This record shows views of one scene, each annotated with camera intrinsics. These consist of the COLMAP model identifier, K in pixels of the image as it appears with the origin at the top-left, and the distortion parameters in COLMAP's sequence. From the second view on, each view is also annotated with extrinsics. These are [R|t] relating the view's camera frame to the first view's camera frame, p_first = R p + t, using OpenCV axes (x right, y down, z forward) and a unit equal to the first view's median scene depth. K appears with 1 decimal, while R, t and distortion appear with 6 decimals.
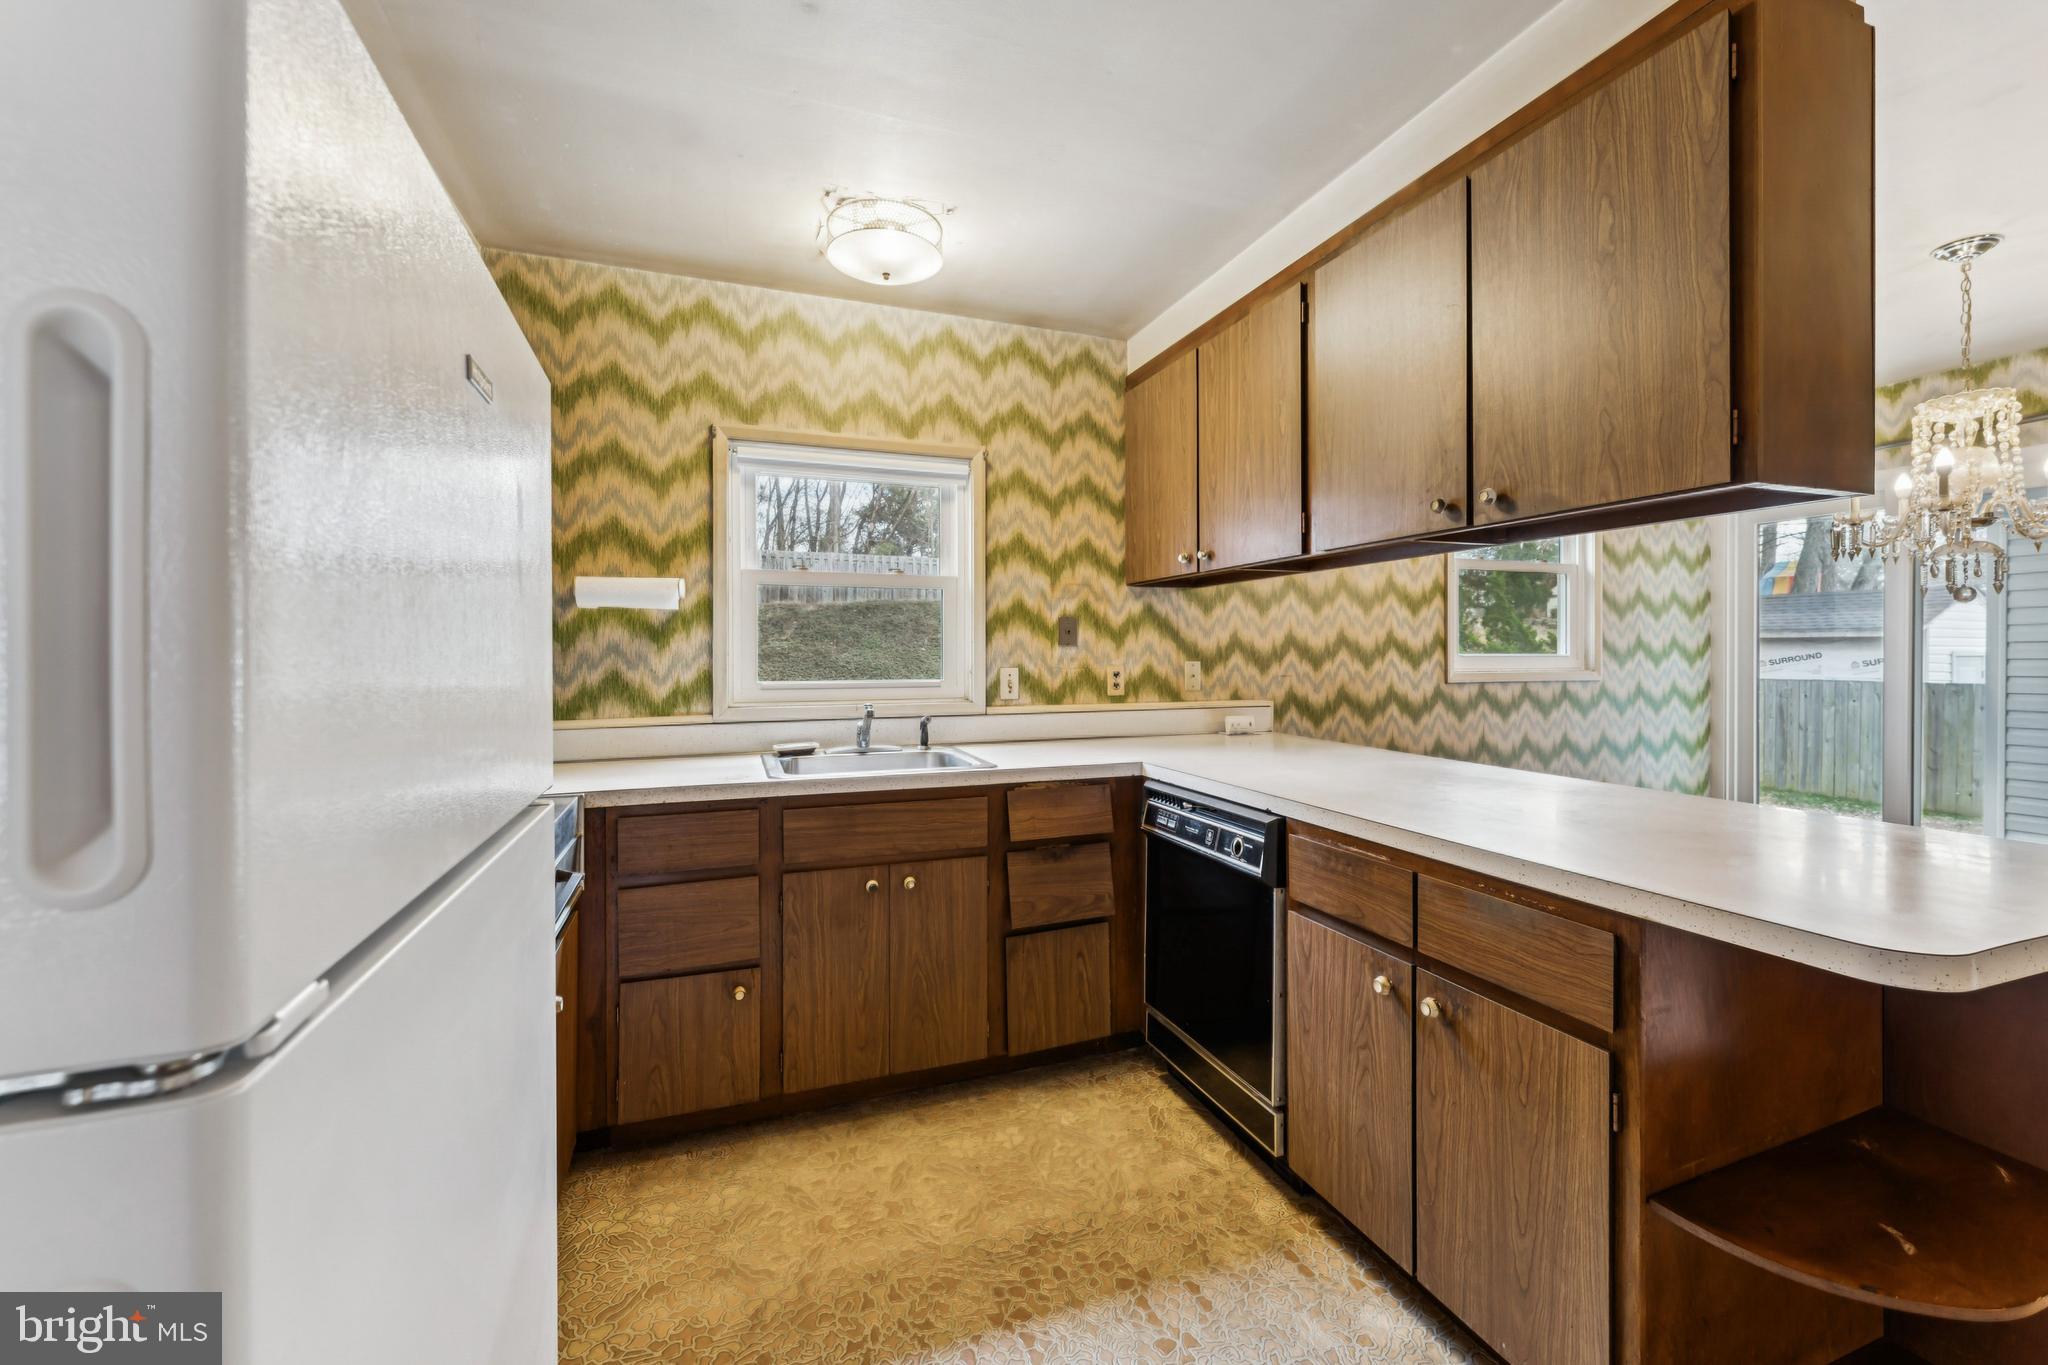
lens RADIAL K [[829.0, 0, 1027.2], [0, 829.0, 661.3], [0, 0, 1]] dist [-0.001068, -0.000272]
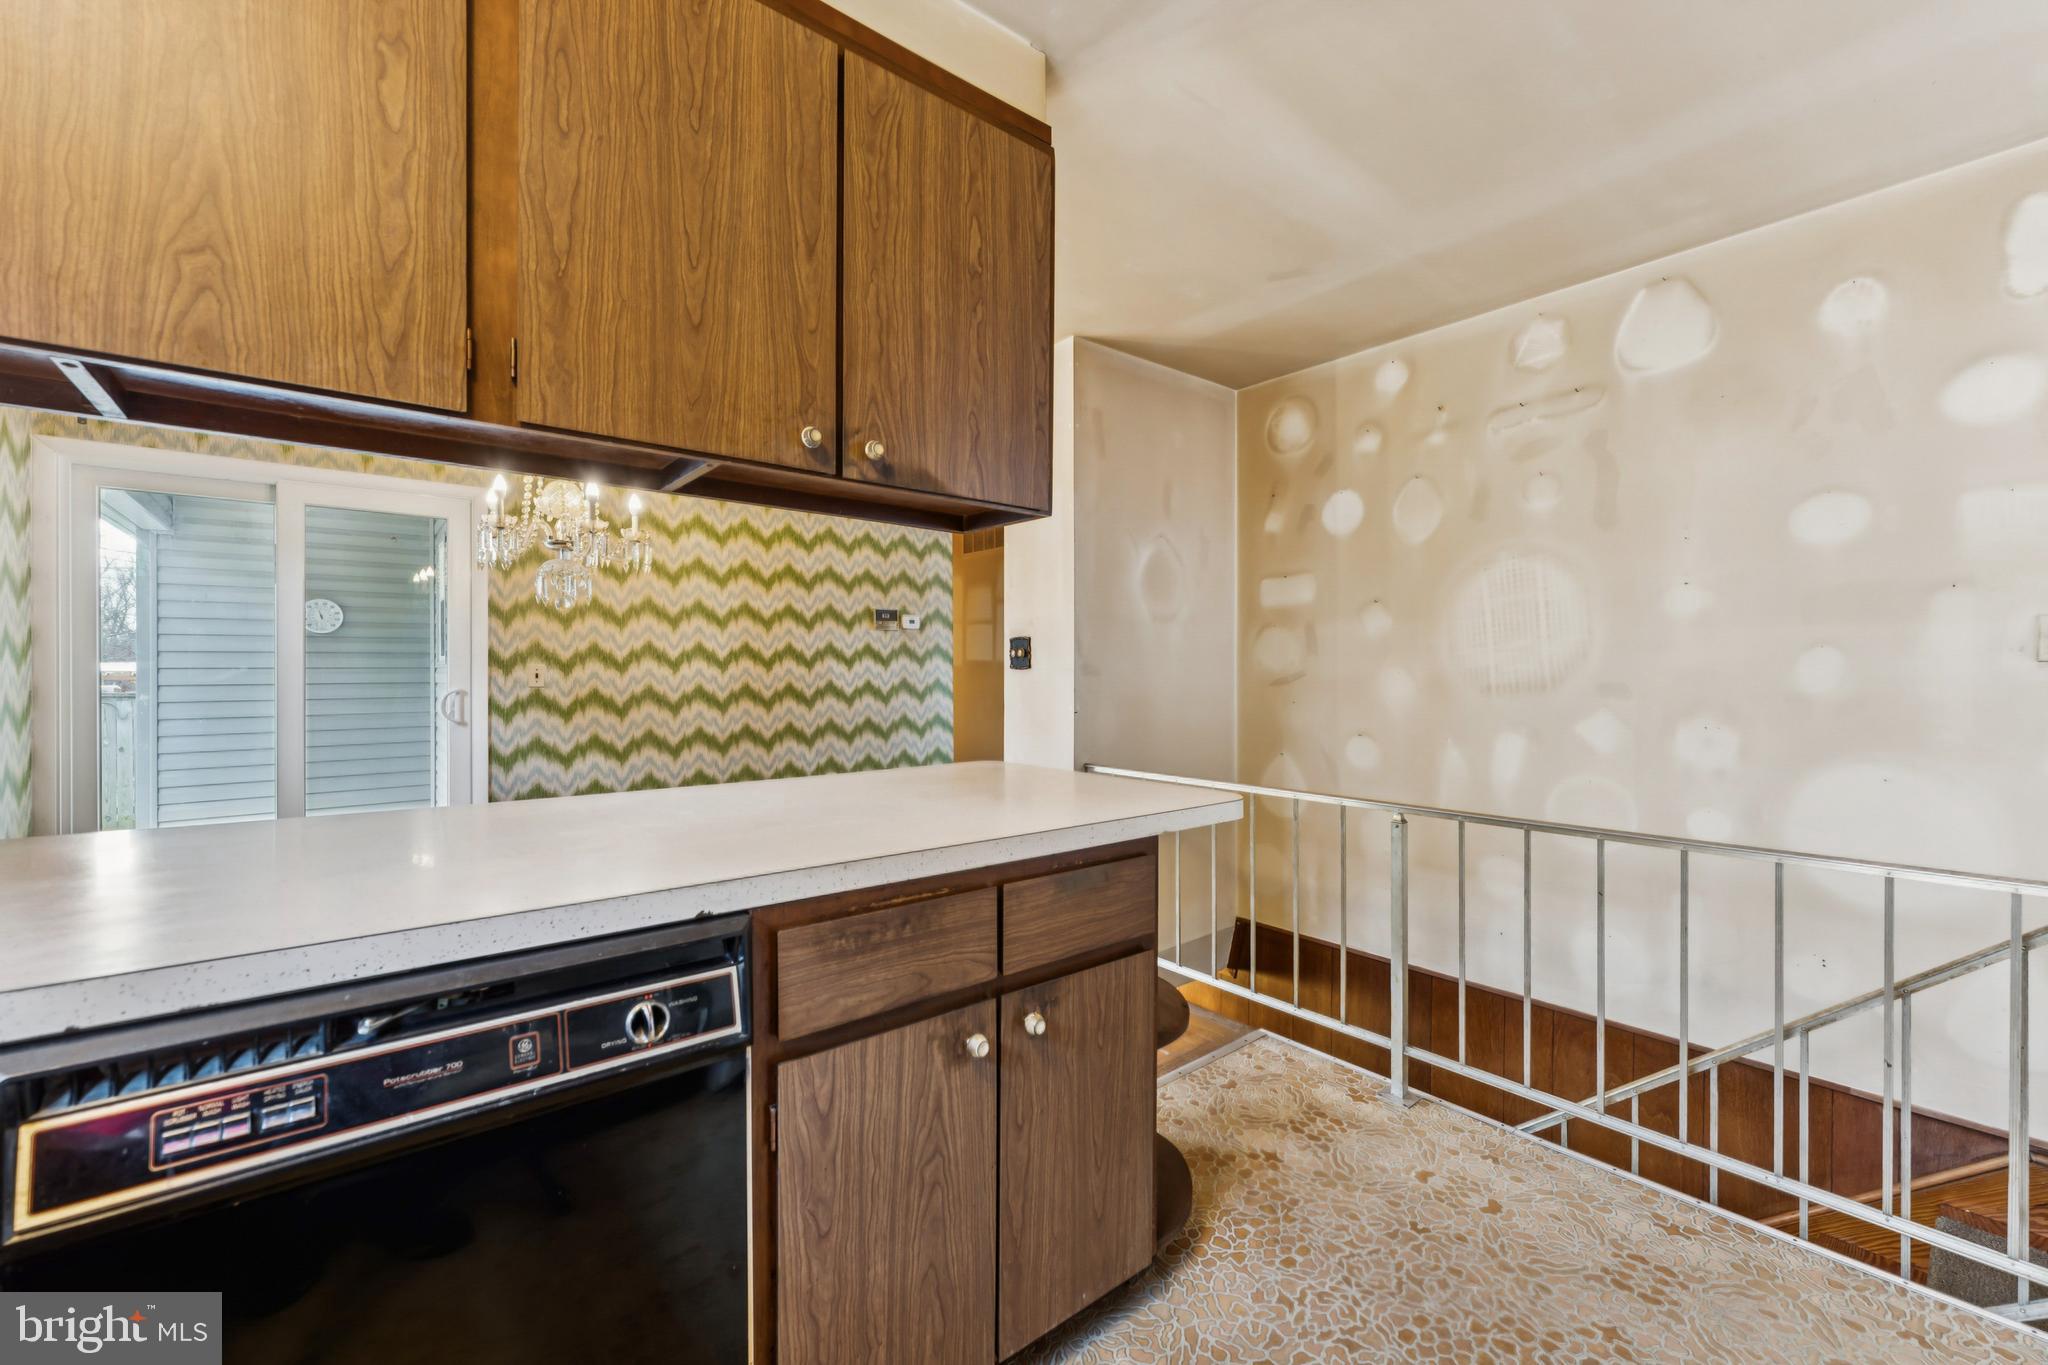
lens RADIAL K [[823.7, 0, 1021.0], [0, 823.7, 672.1], [0, 0, 1]] dist [-0.000676, 0.000004]
pose [[-0.318703, 0.002580, 0.947851, -0.167746], [0.007005, 0.999975, -0.000367, 0.017533], [-0.947829, 0.006523, -0.318713, 0.612340]]
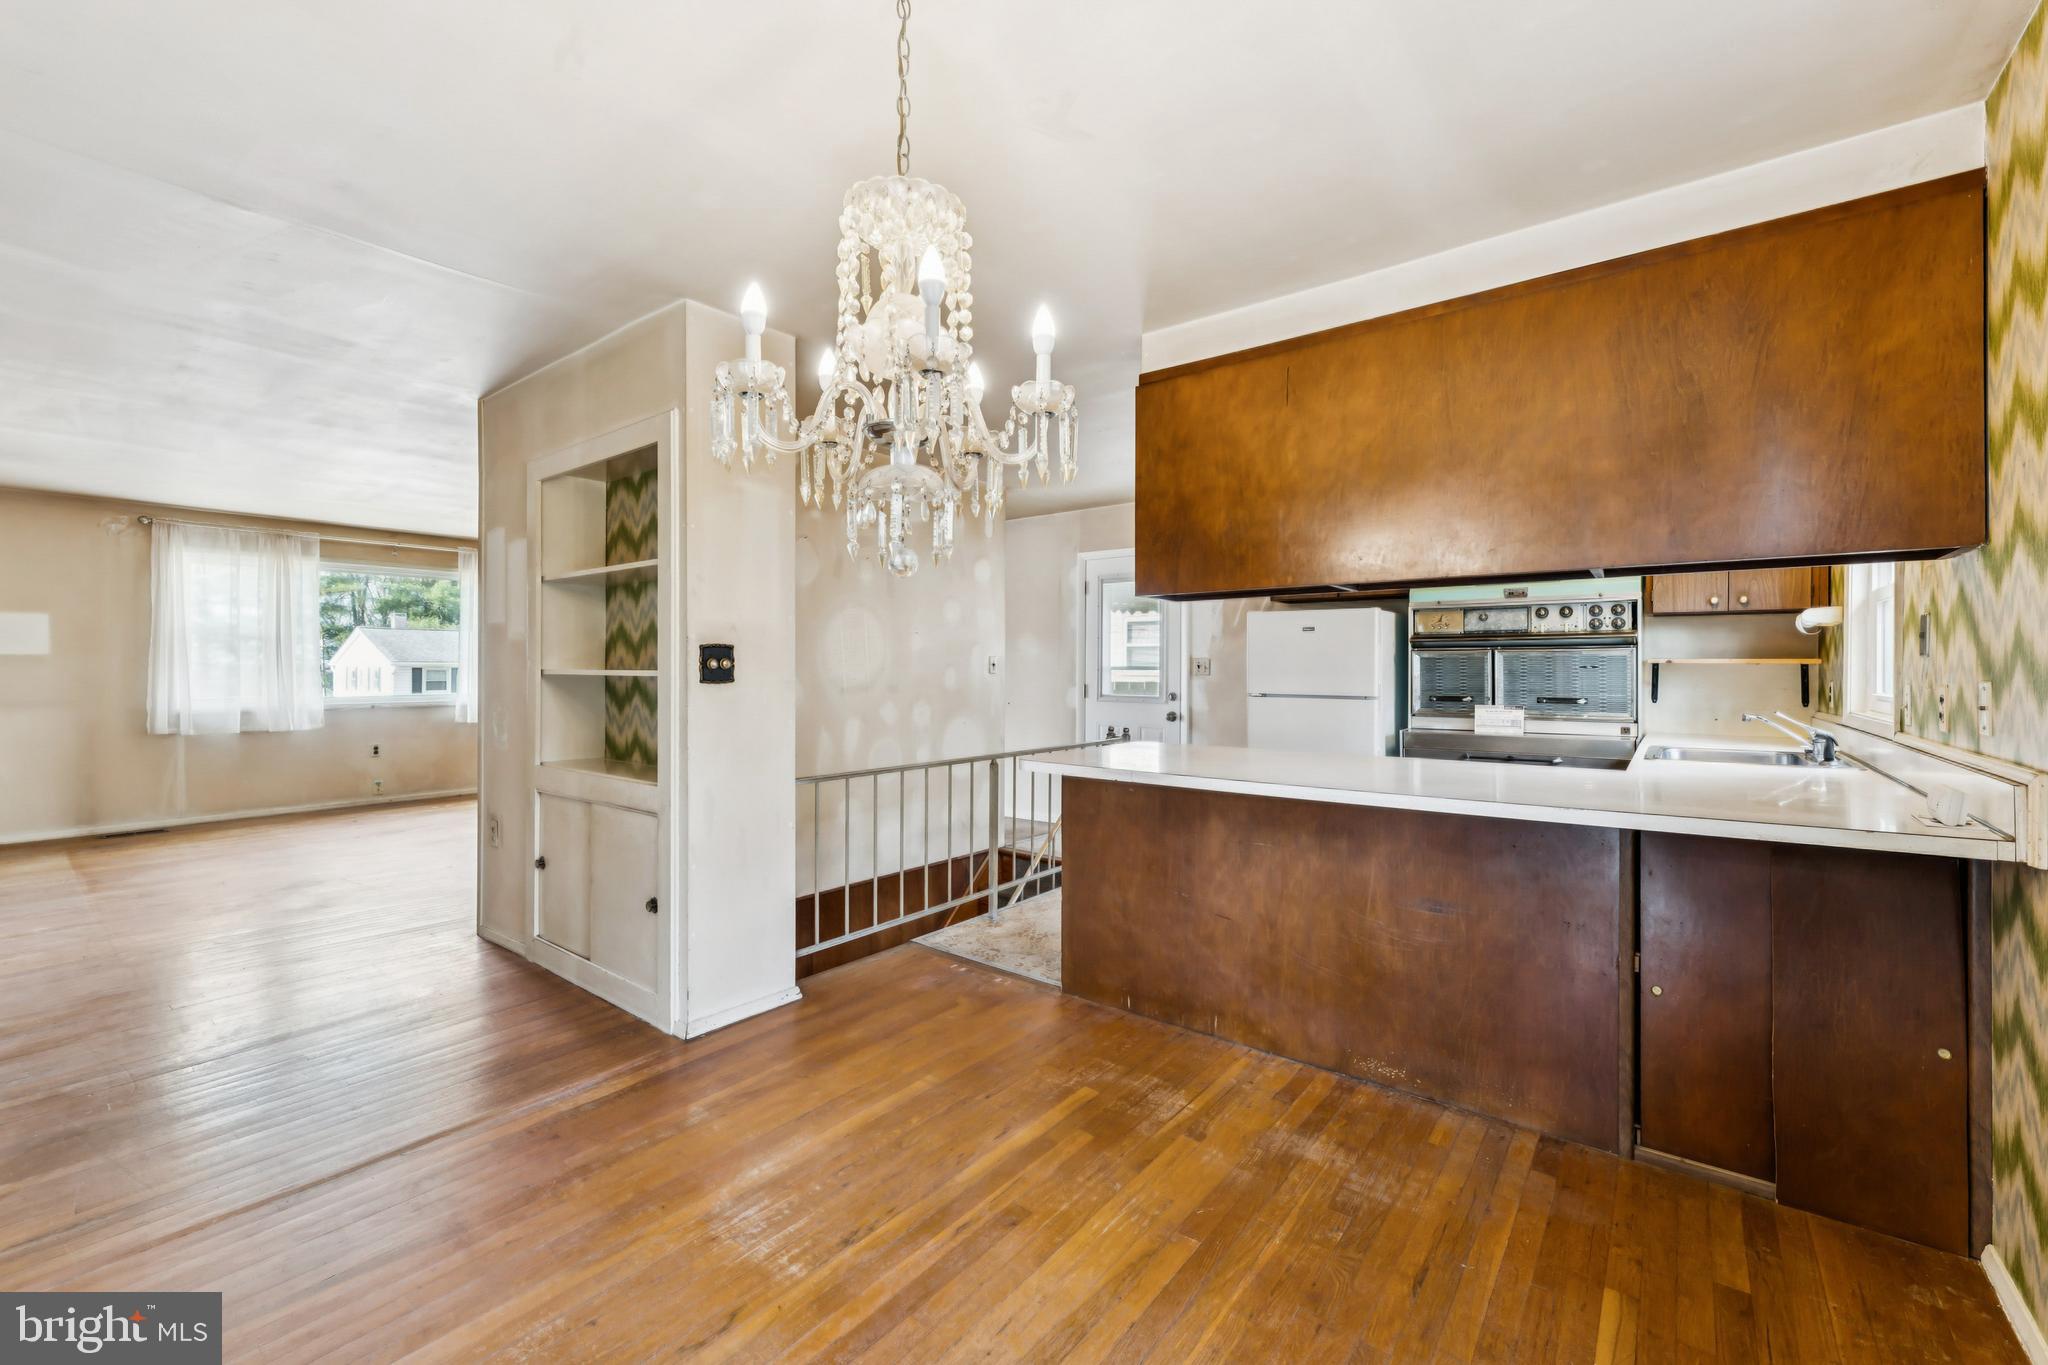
lens RADIAL K [[841.8, 0, 1012.2], [0, 841.8, 661.2], [0, 0, 1]] dist [-0.000171, -0.000061]
pose [[-0.854125, -0.001581, -0.520065, 1.117680], [-0.001771, 0.999998, -0.000131, -0.012593], [0.520064, 0.000809, -0.854127, 1.235909]]
